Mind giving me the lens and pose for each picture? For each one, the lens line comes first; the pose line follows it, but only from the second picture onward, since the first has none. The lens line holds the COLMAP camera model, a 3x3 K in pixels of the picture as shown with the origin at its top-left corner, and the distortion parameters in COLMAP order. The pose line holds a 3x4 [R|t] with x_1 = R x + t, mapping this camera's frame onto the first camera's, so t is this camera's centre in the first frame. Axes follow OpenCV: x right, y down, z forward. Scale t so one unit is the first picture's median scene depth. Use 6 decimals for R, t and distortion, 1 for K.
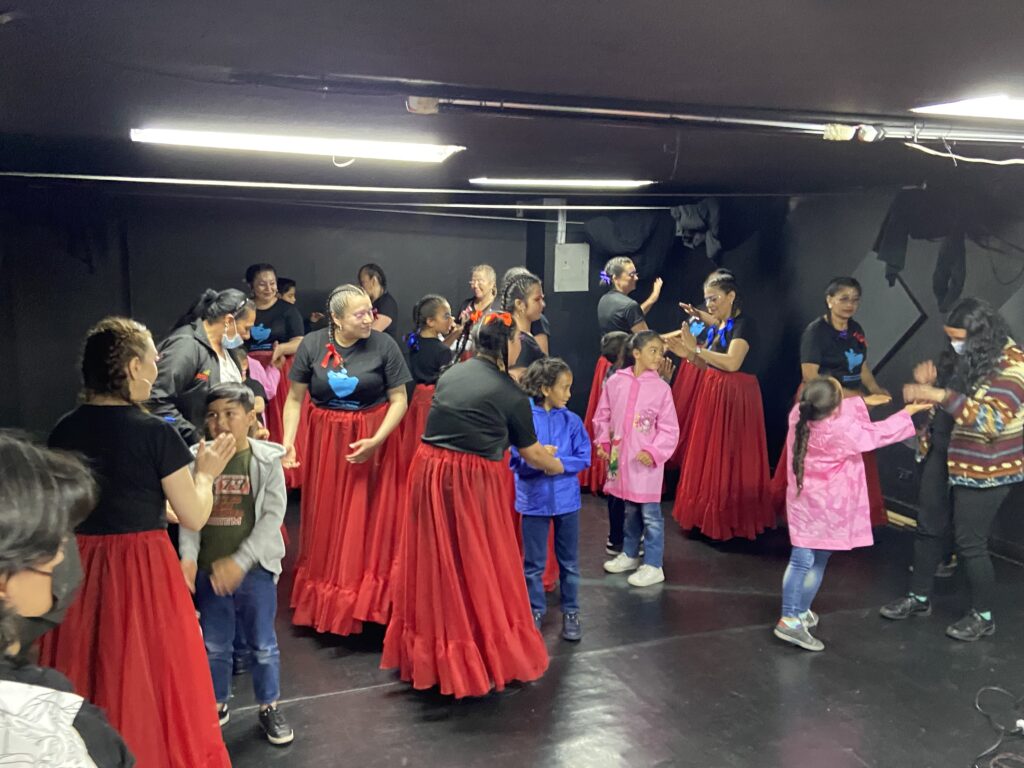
lens RADIAL K [[960.4, 0, 503.4], [0, 960.4, 355.4], [0, 0, 1]] dist [0.069826, 0.000000]
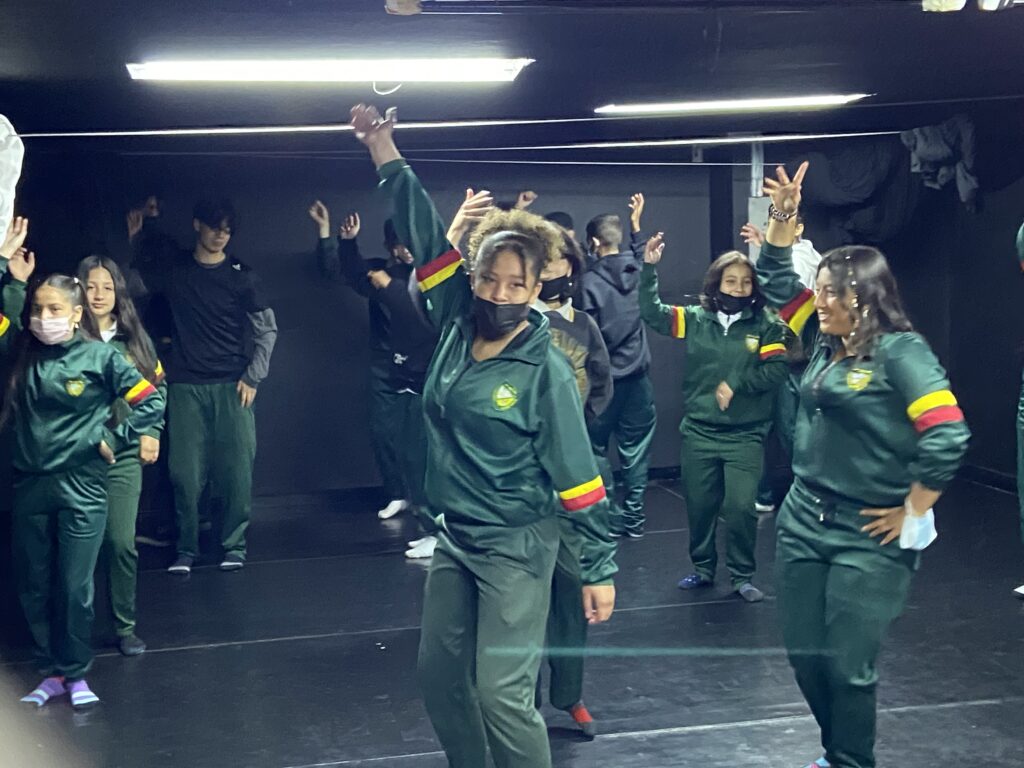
lens RADIAL K [[1526.2, 0, 503.3], [0, 1526.2, 387.7], [0, 0, 1]] dist [0.092555, 0.000000]
pose [[0.983142, -0.029721, -0.180410, 0.147339], [0.026834, 0.999470, -0.018422, 0.071633], [0.180862, 0.013271, 0.983419, -0.224546]]
